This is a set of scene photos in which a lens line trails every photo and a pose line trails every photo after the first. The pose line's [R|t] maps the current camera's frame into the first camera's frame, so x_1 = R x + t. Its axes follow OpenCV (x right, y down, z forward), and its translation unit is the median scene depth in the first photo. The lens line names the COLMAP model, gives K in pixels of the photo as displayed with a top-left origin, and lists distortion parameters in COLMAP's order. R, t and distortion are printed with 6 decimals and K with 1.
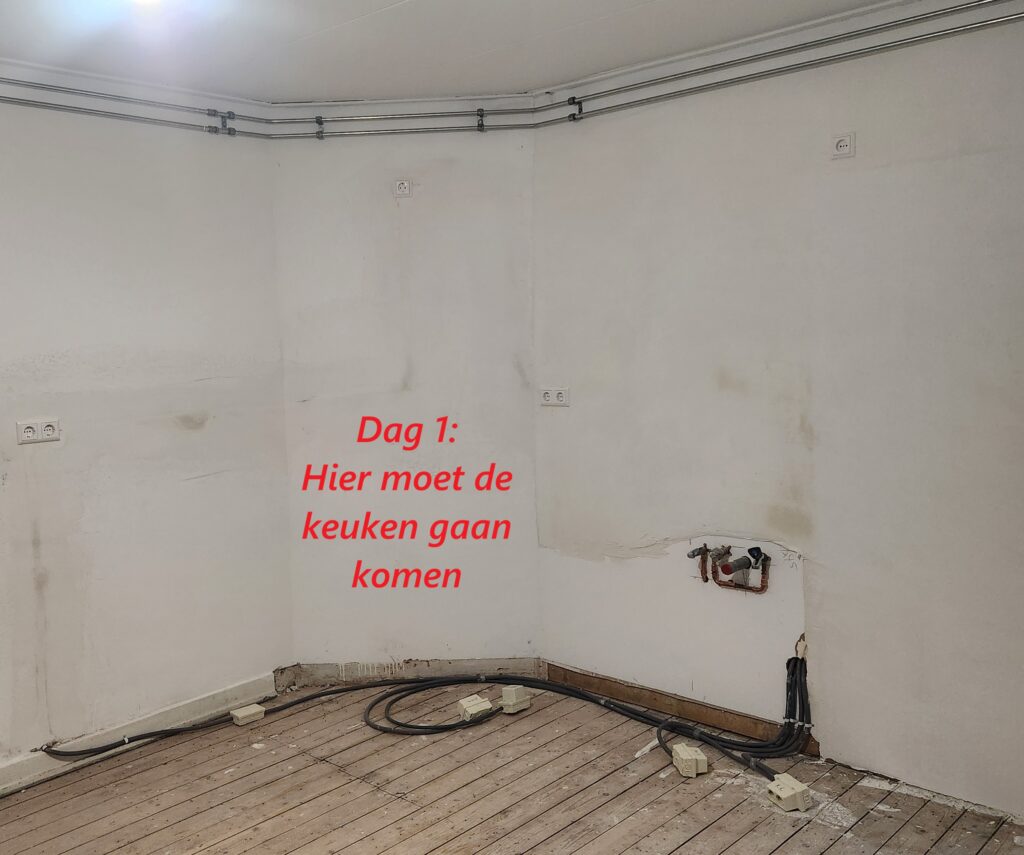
lens RADIAL K [[977.6, 0, 510.6], [0, 977.6, 430.6], [0, 0, 1]] dist [0.000412, 0.000000]
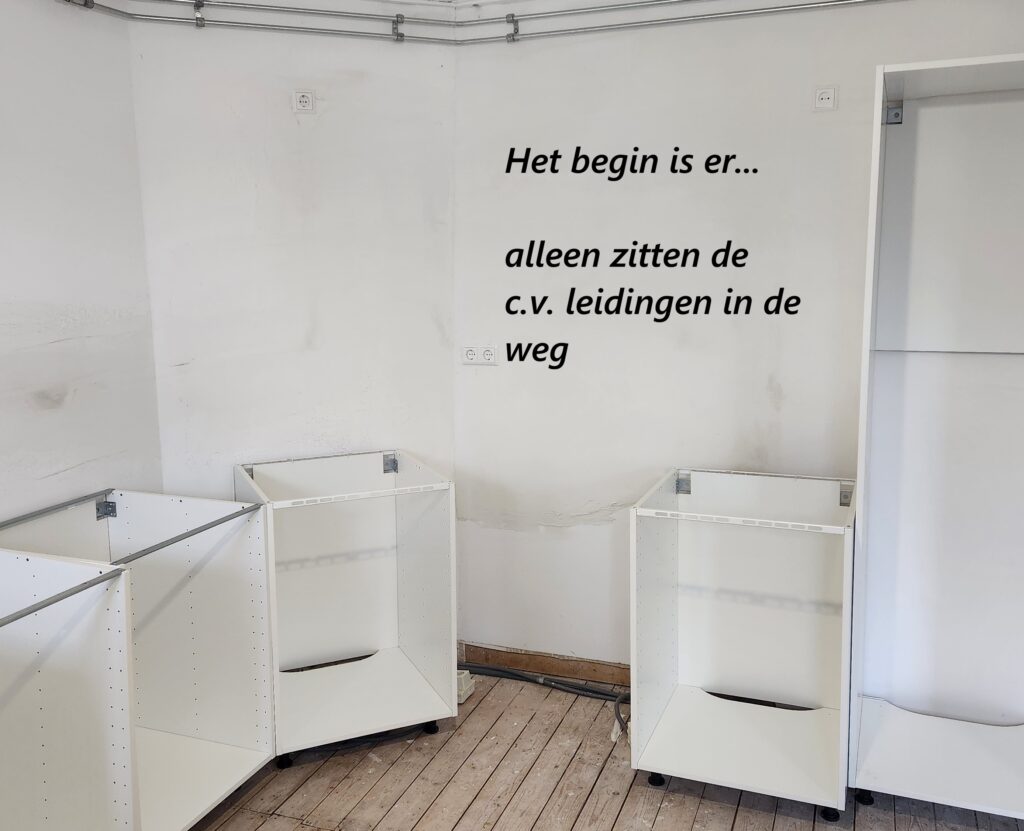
lens RADIAL K [[908.0, 0, 514.2], [0, 908.0, 409.8], [0, 0, 1]] dist [0.012026, 0.005024]
pose [[0.922005, -0.039123, 0.385195, -0.256900], [0.016556, 0.997955, 0.061733, -0.035785], [-0.386823, -0.050541, 0.920768, 0.222789]]
